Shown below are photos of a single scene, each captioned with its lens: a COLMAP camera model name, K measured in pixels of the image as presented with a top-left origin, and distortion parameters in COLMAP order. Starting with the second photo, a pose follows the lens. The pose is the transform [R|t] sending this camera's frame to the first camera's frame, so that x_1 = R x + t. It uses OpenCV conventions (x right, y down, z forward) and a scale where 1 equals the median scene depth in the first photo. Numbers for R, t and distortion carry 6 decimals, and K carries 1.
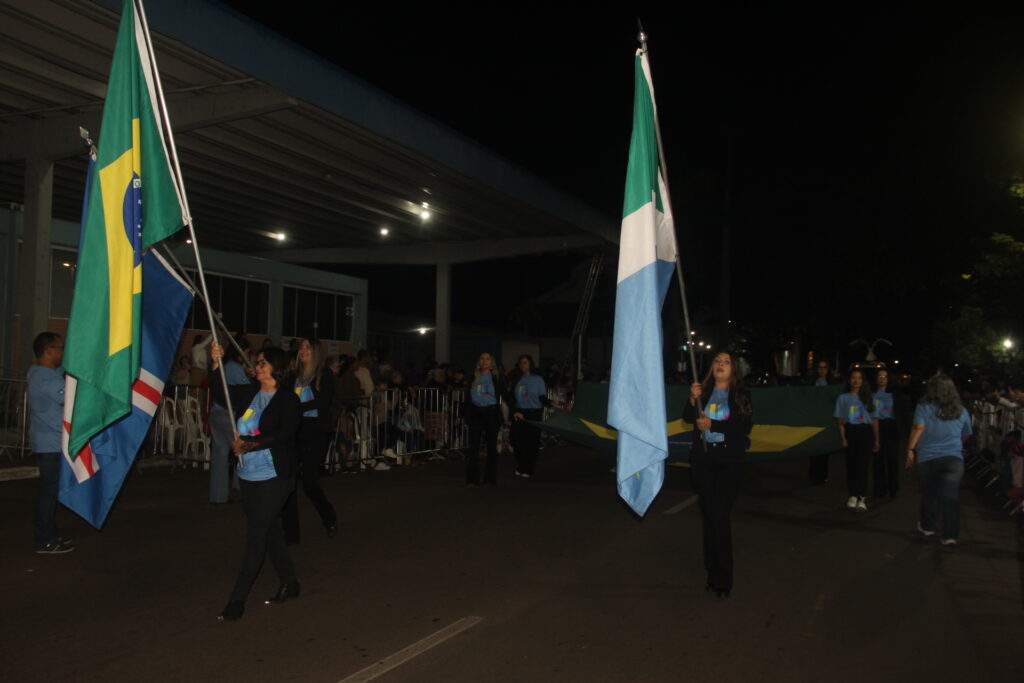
lens RADIAL K [[975.0, 0, 512.0], [0, 975.0, 341.5], [0, 0, 1]] dist [-0.129814, 0.278177]
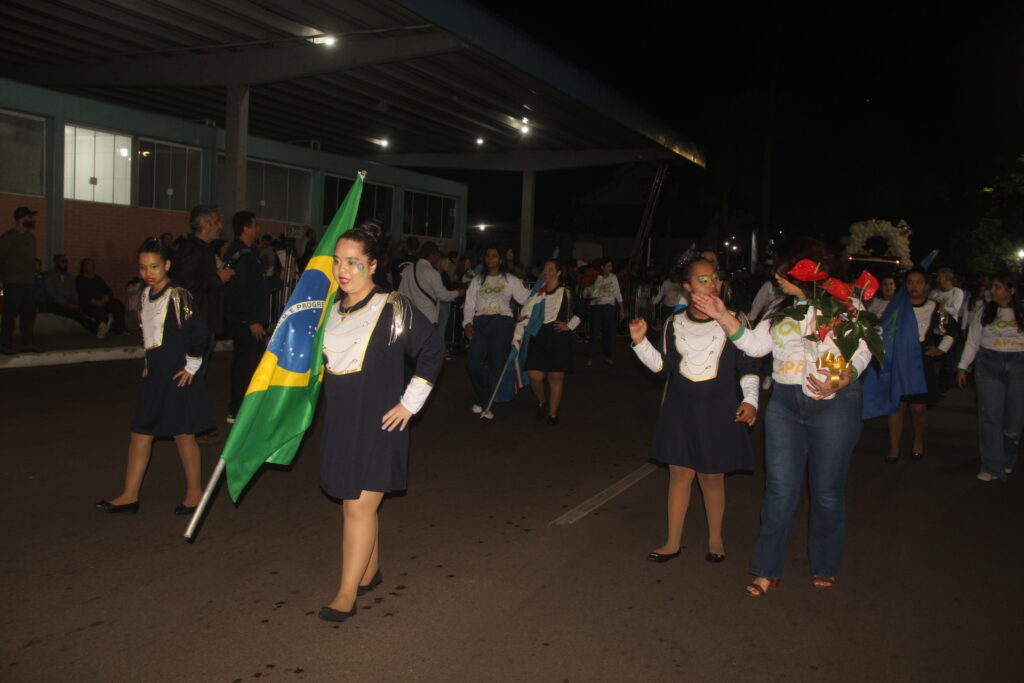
lens RADIAL K [[955.0, 0, 512.0], [0, 955.0, 341.5], [0, 0, 1]] dist [-0.153814, 0.229996]
pose [[0.999543, 0.025899, -0.015570, -0.076038], [-0.024012, 0.993516, 0.111127, -0.006281], [0.018348, -0.110702, 0.993684, -0.119608]]
